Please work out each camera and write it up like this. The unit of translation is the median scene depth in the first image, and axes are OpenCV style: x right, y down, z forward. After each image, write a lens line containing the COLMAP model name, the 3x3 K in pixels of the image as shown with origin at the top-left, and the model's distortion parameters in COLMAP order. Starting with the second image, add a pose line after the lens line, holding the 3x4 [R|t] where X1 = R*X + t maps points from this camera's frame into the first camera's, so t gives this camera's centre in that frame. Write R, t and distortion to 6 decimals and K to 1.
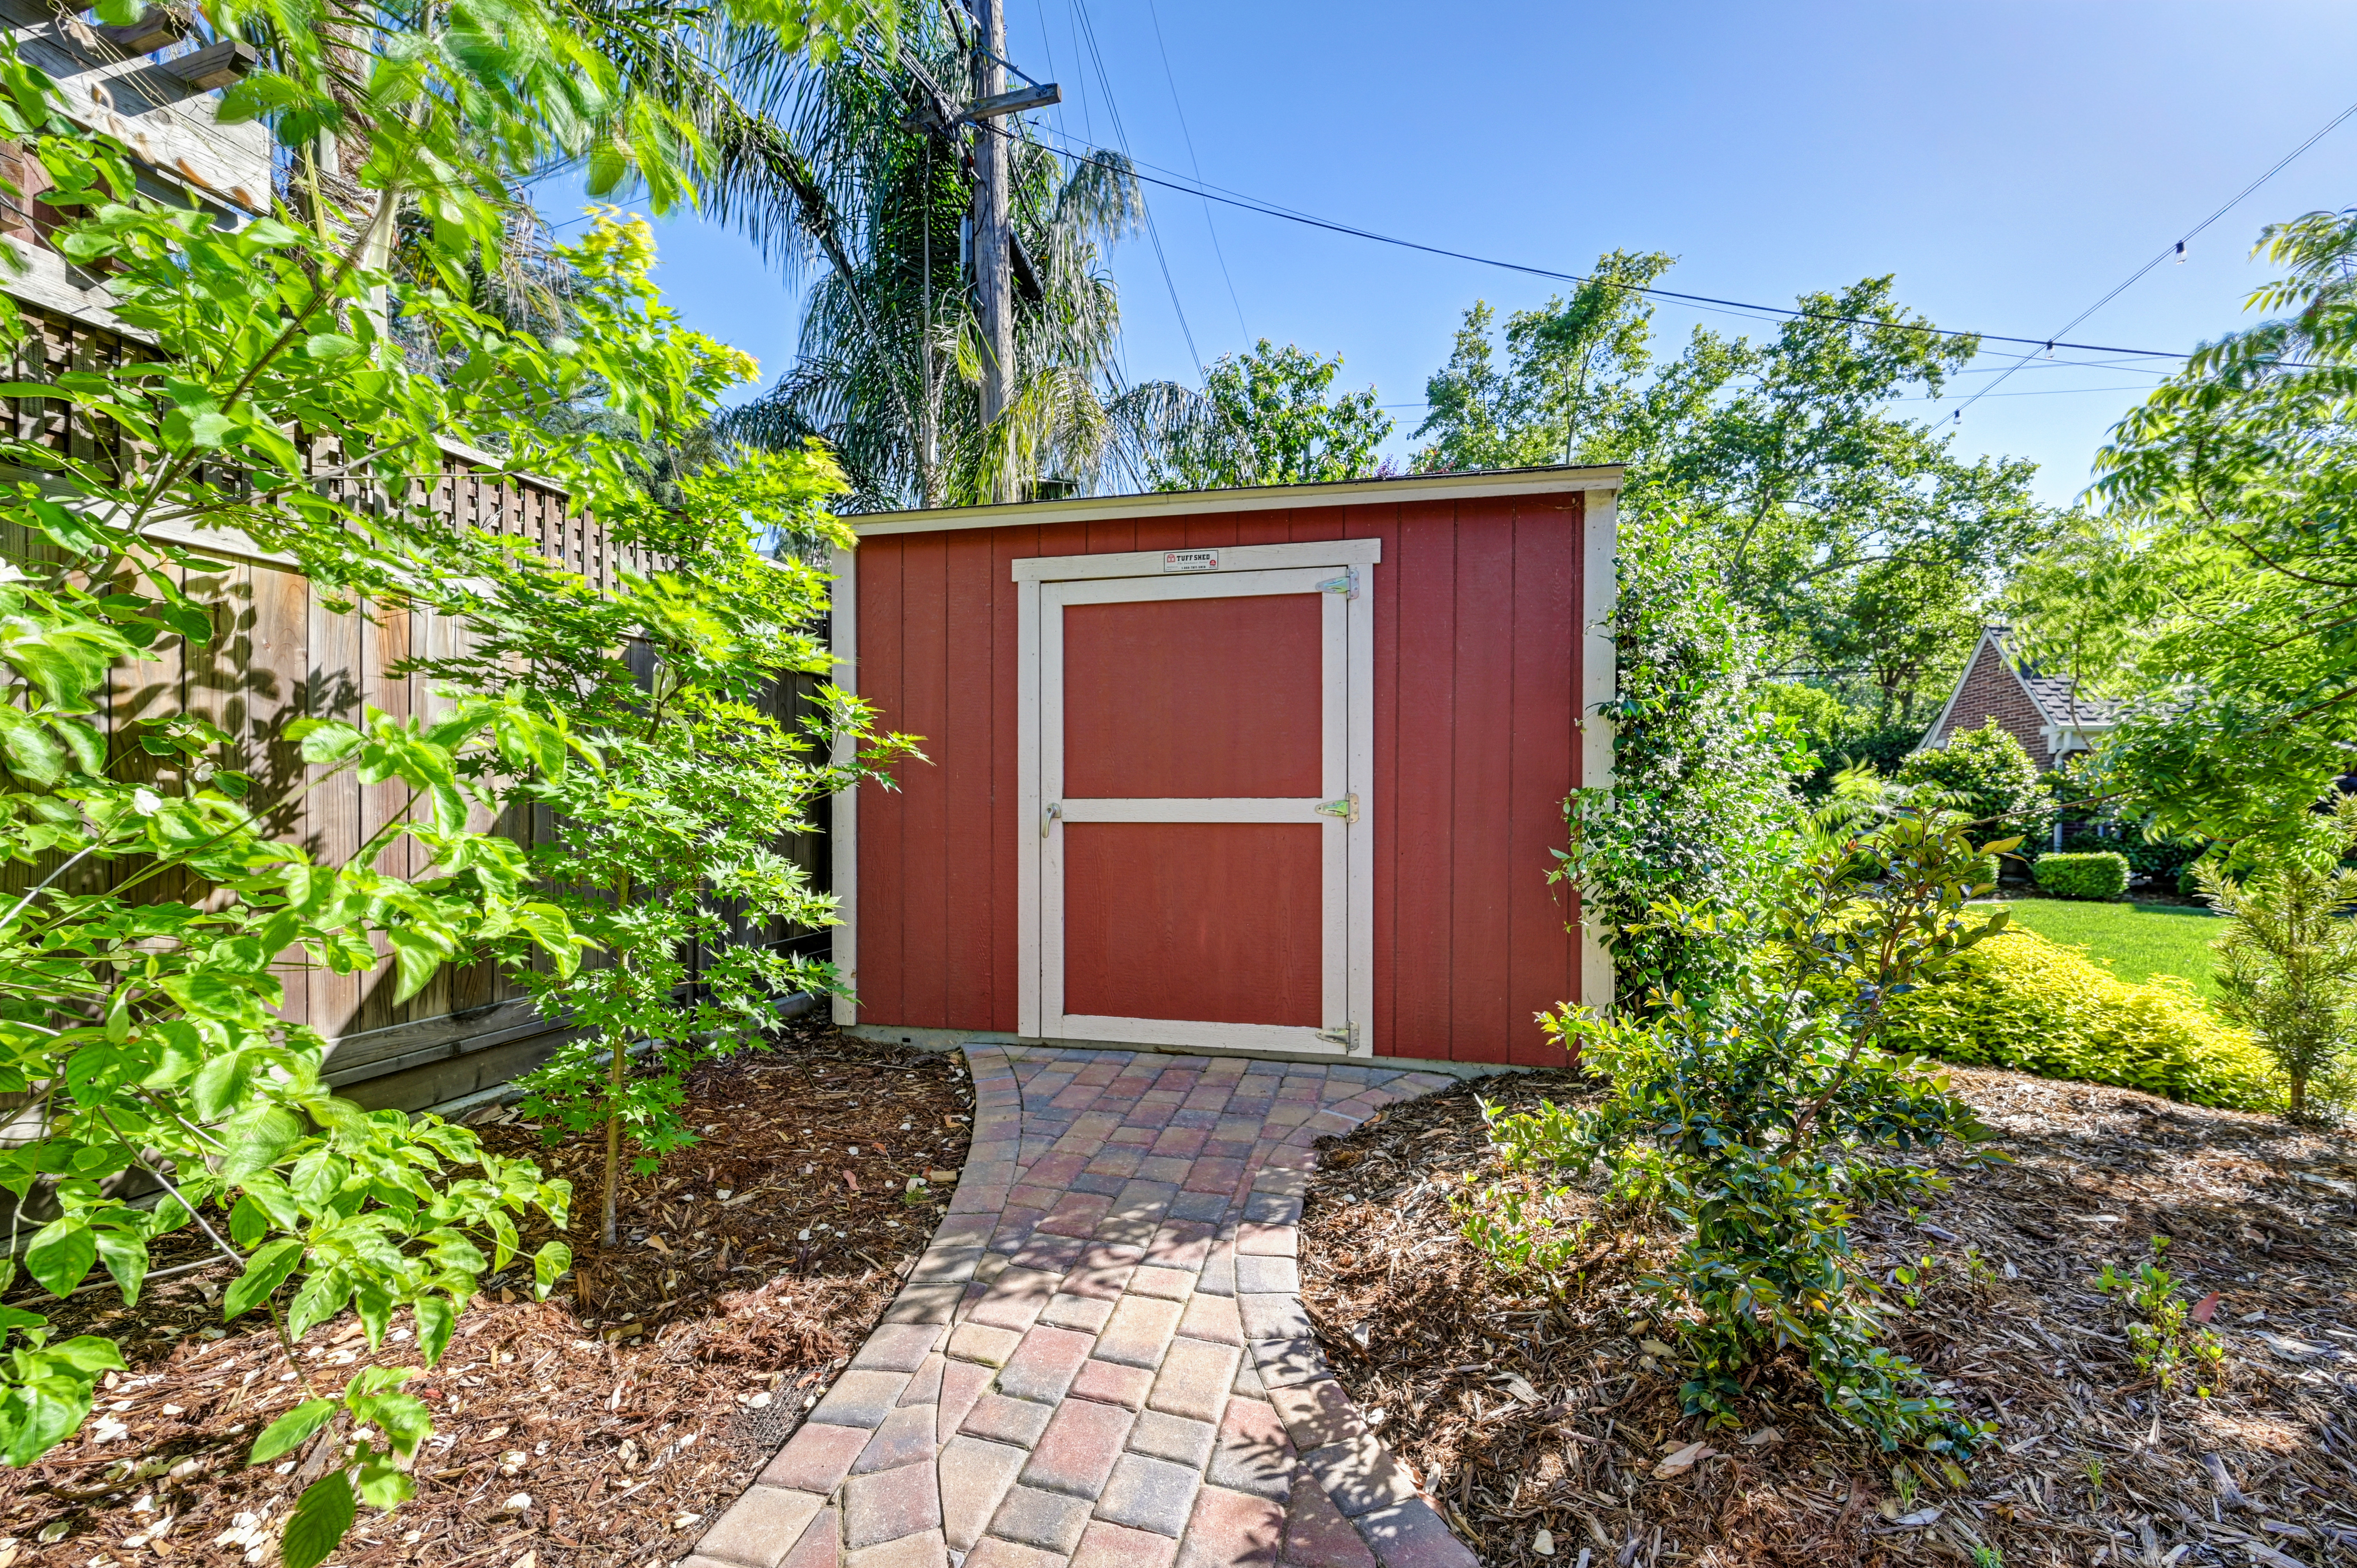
lens RADIAL K [[942.6, 0, 1219.6], [0, 942.6, 807.6], [0, 0, 1]] dist [-0.003124, 0.001229]
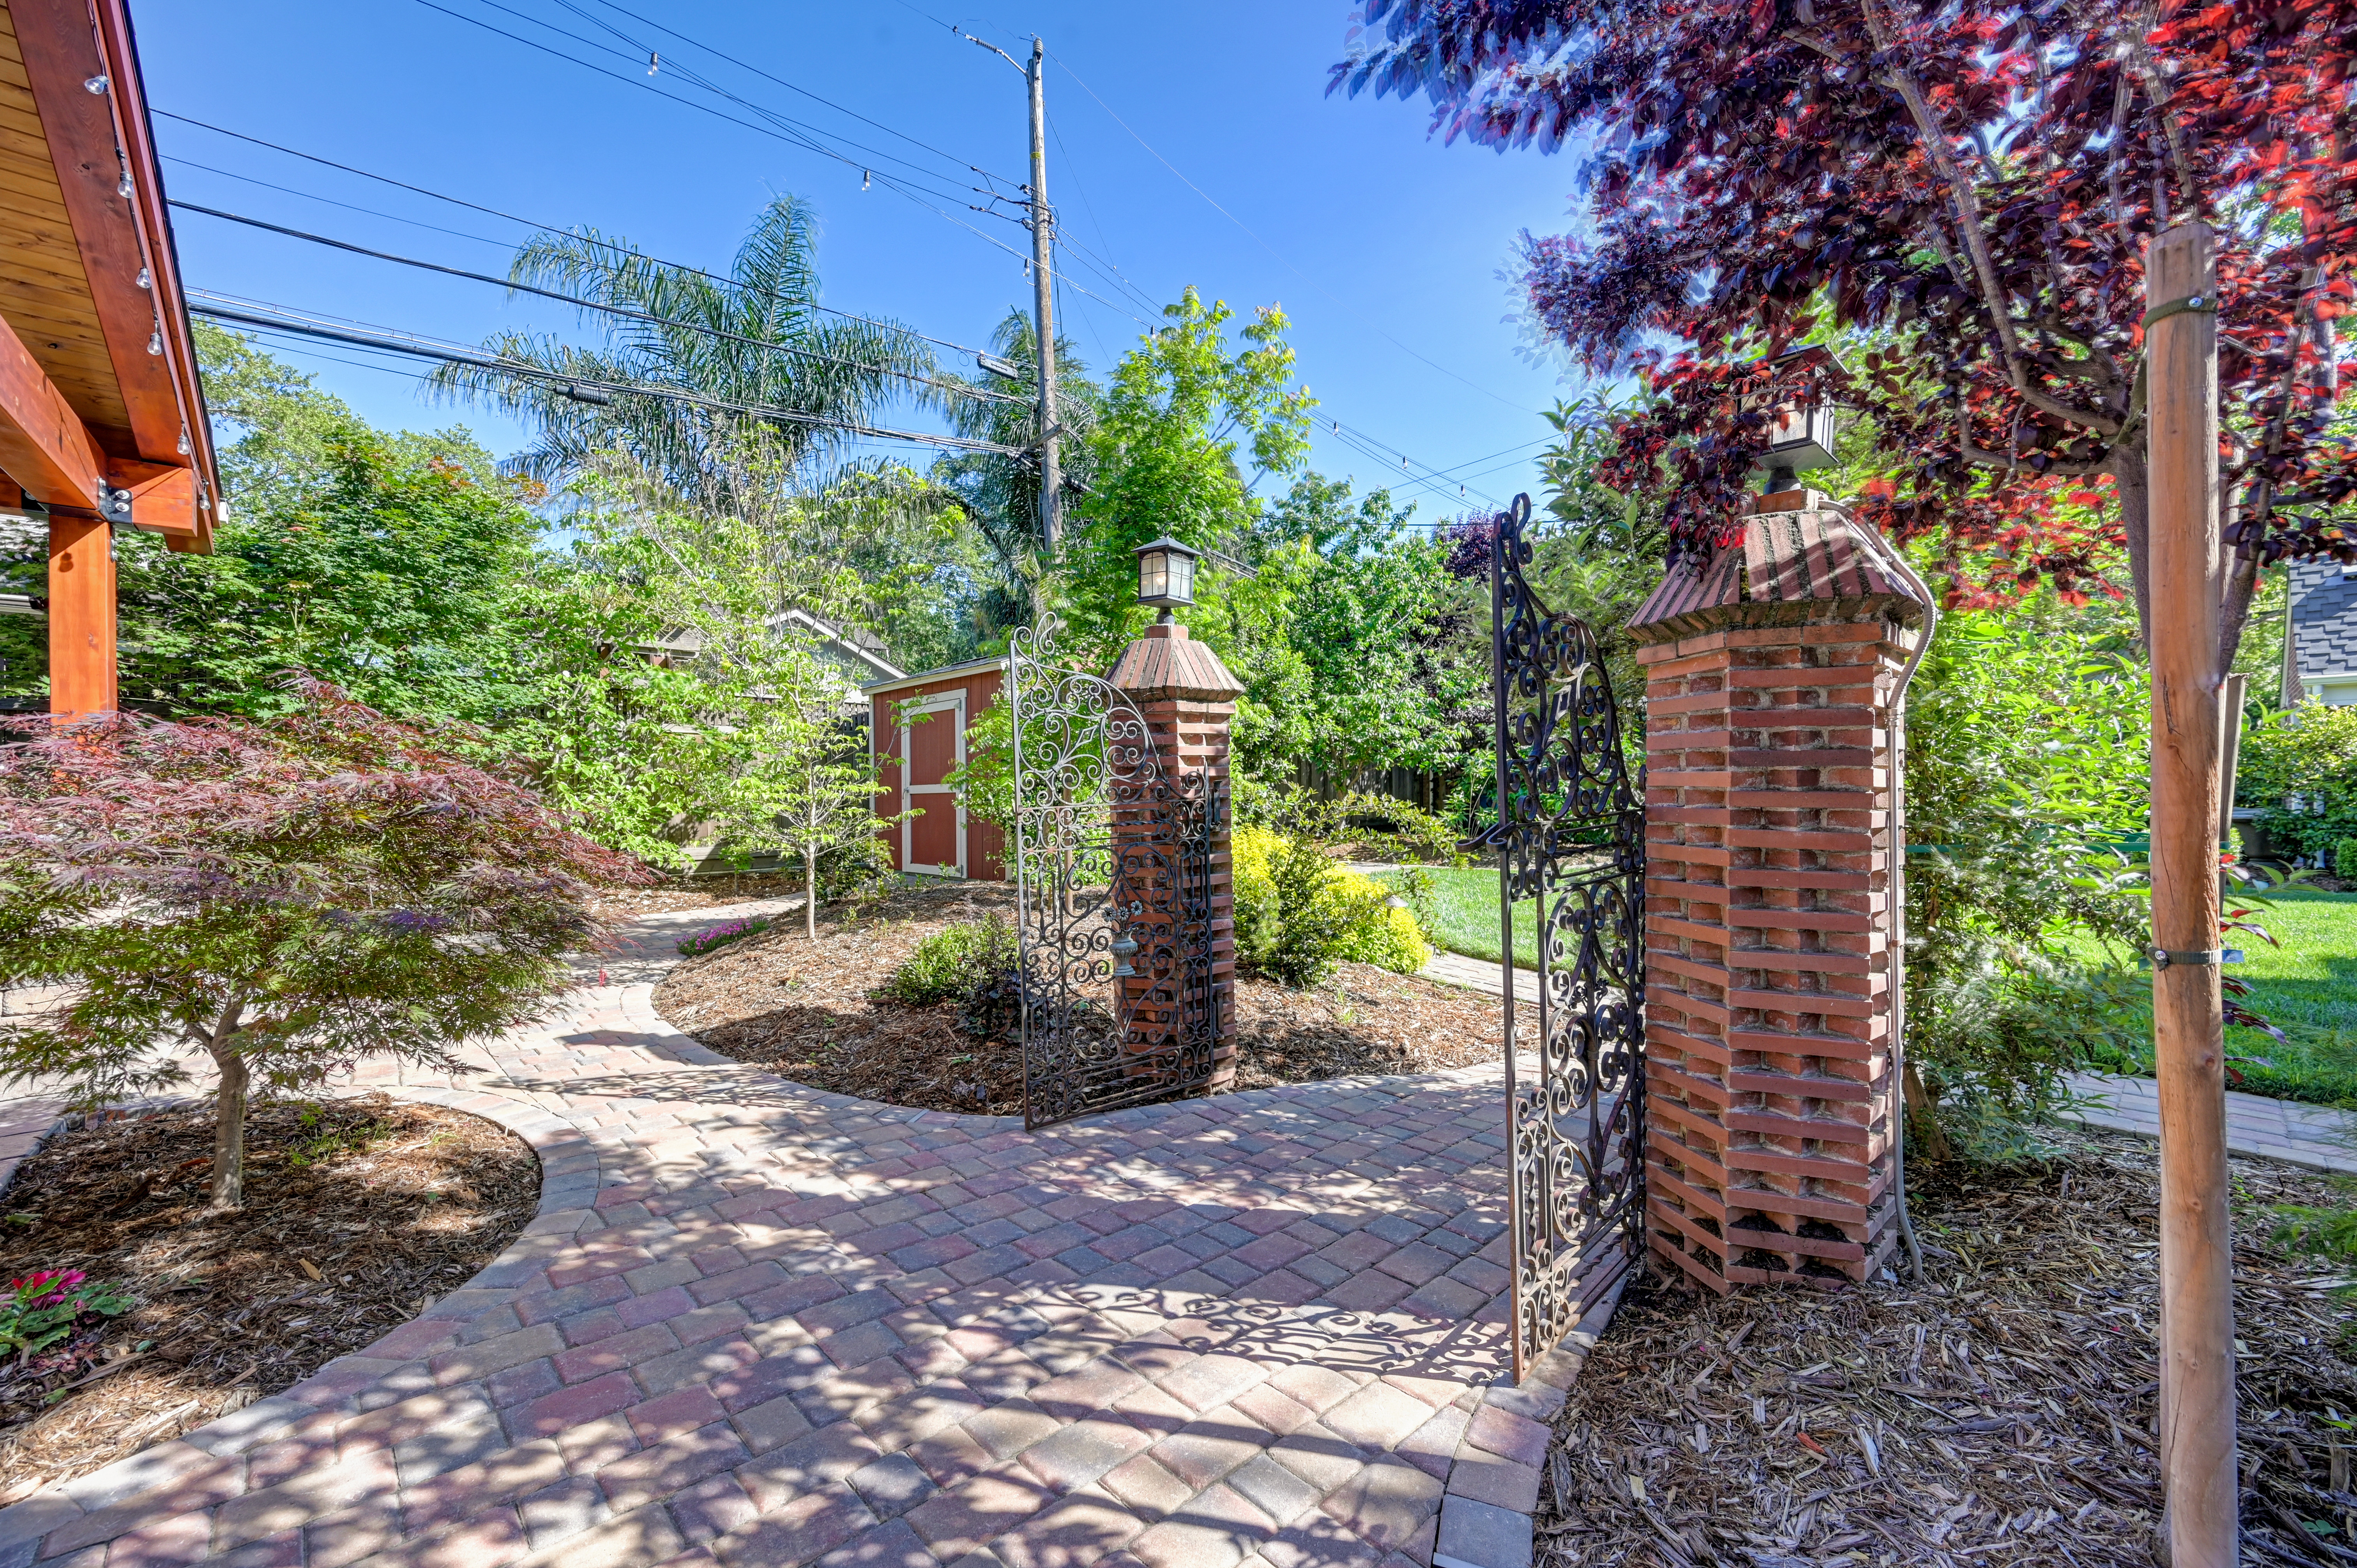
lens RADIAL K [[942.6, 0, 1202.6], [0, 942.6, 804.5], [0, 0, 1]] dist [-0.003124, 0.001229]
pose [[0.813437, -0.003072, -0.581645, 1.185790], [0.004071, 0.999992, 0.000412, 0.025319], [0.581639, -0.002703, 0.813443, -0.408915]]
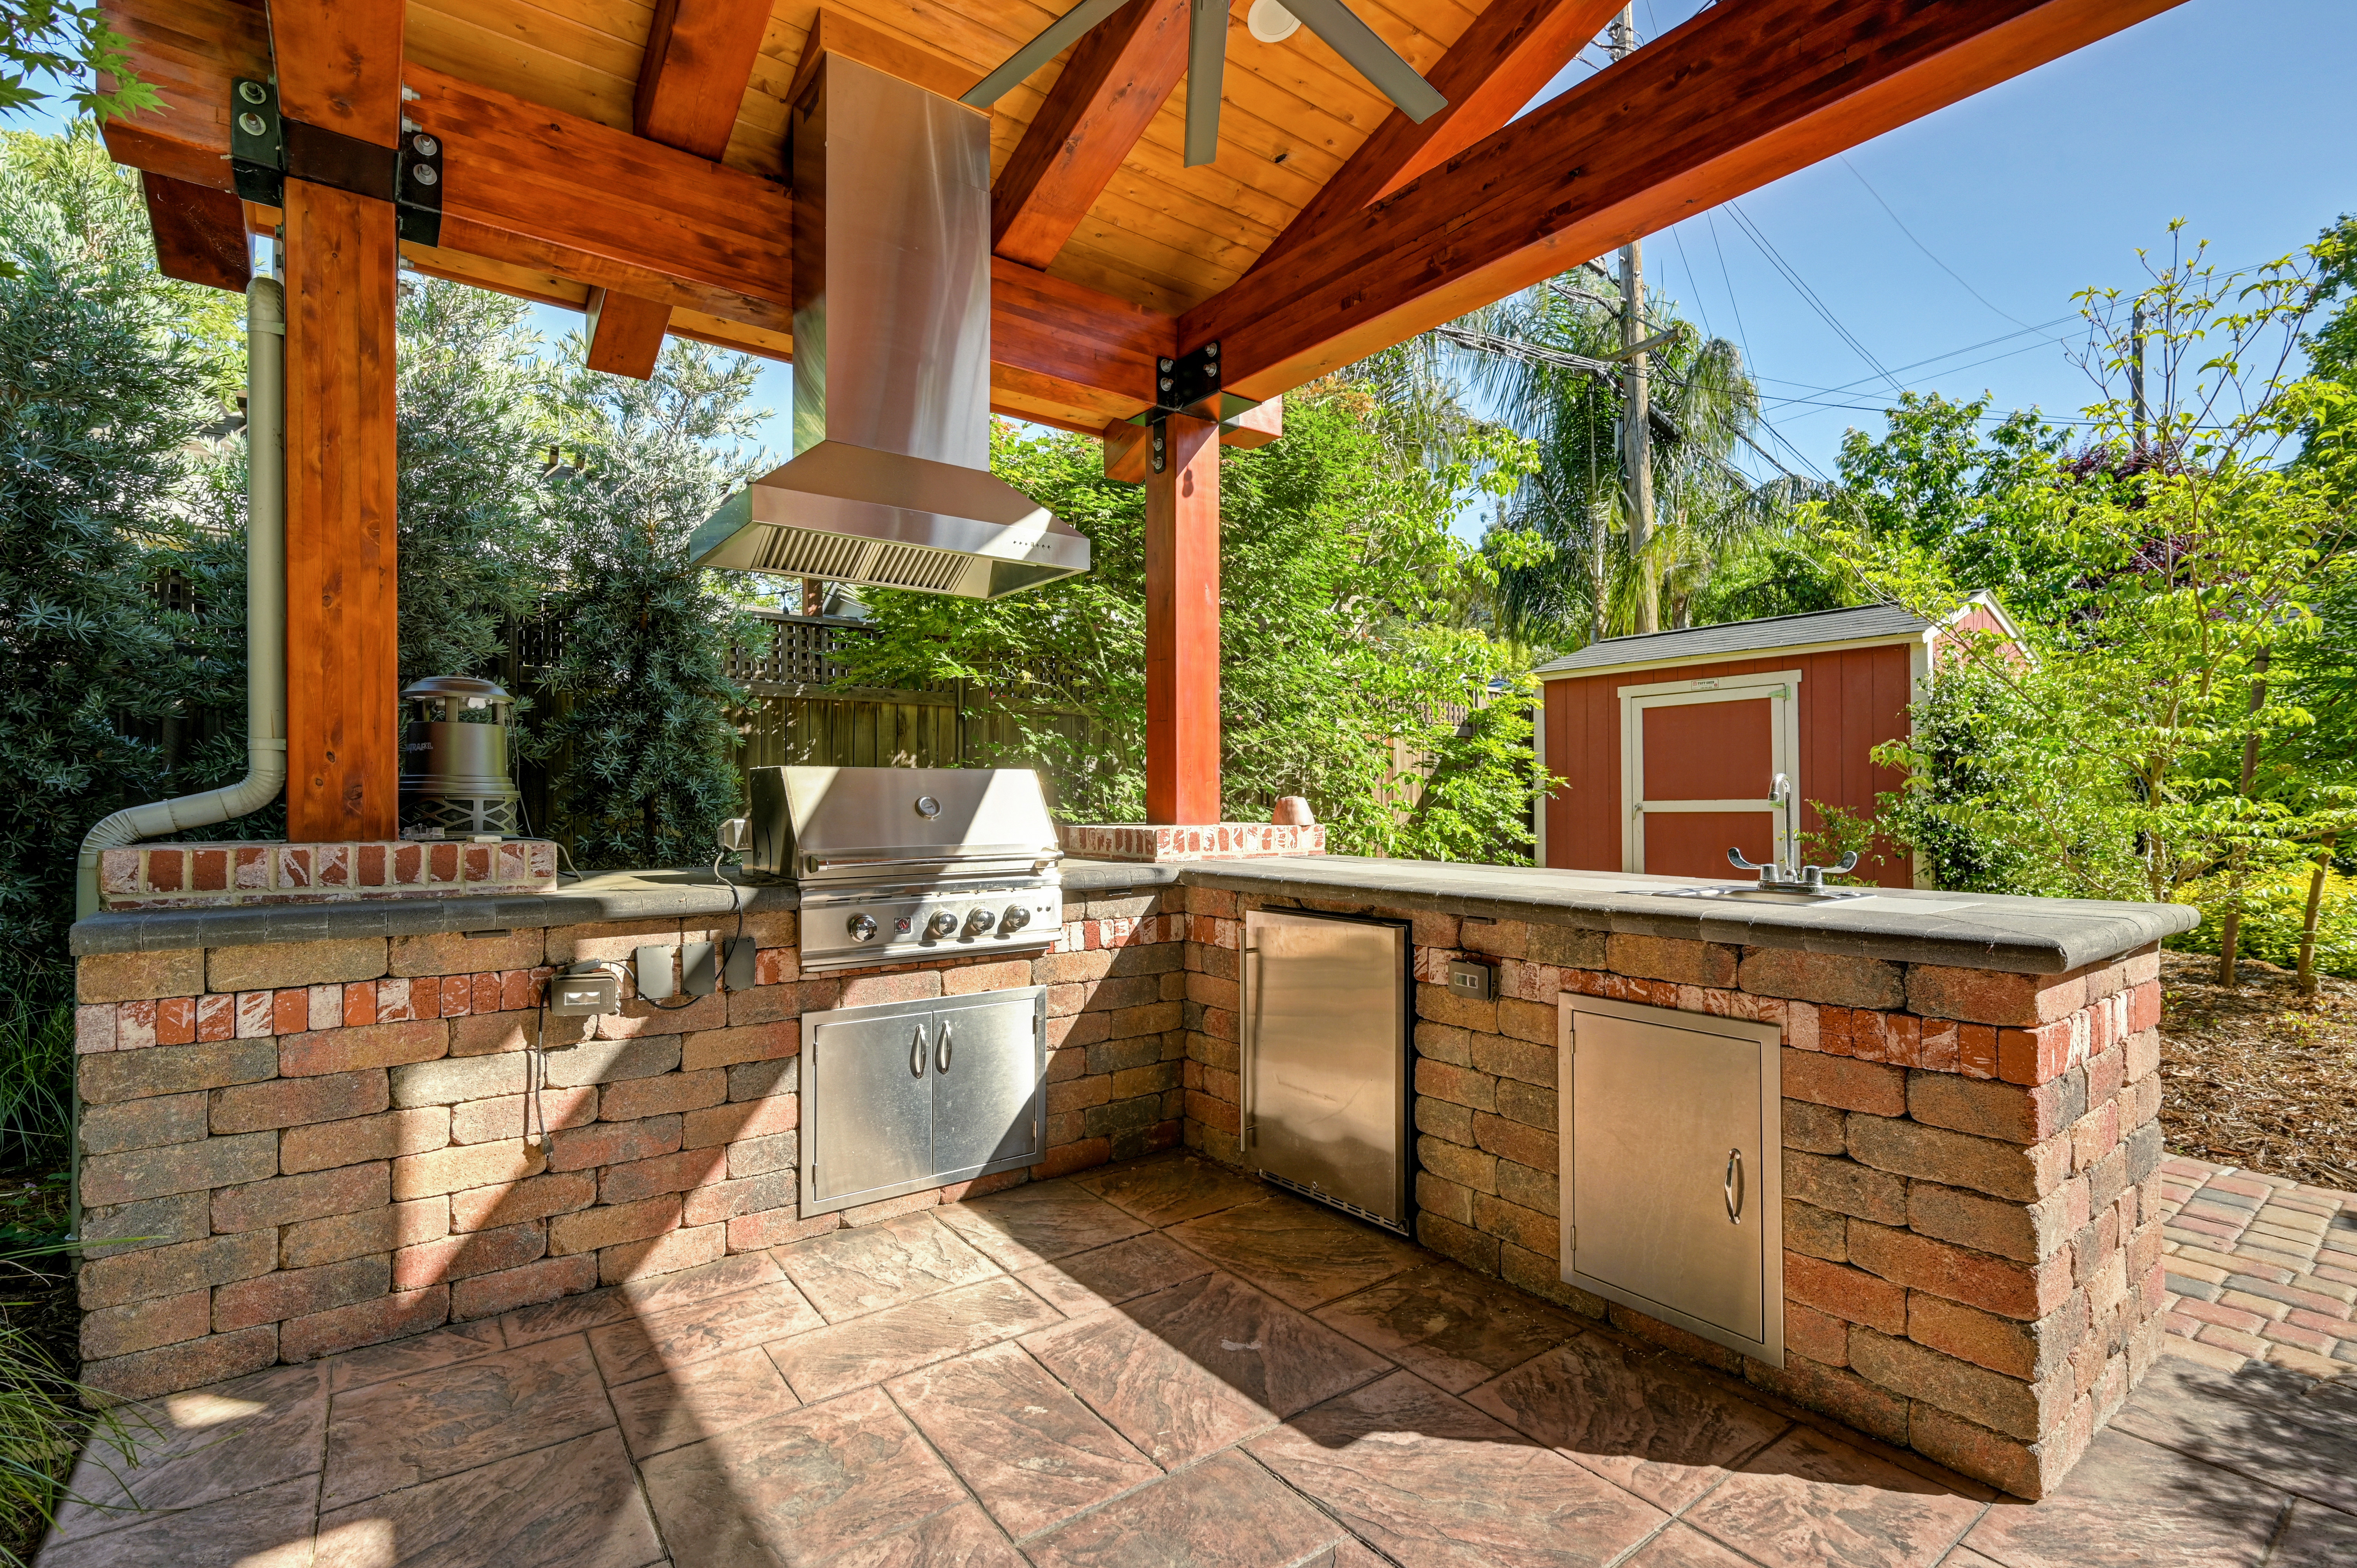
lens RADIAL K [[1090.2, 0, 1182.7], [0, 1090.2, 792.0], [0, 0, 1]] dist [0.001347, -0.000632]
pose [[0.762528, -0.012208, -0.646840, 0.337333], [-0.002243, 0.999766, -0.021512, 0.013386], [0.646951, 0.017855, 0.762322, -0.815269]]
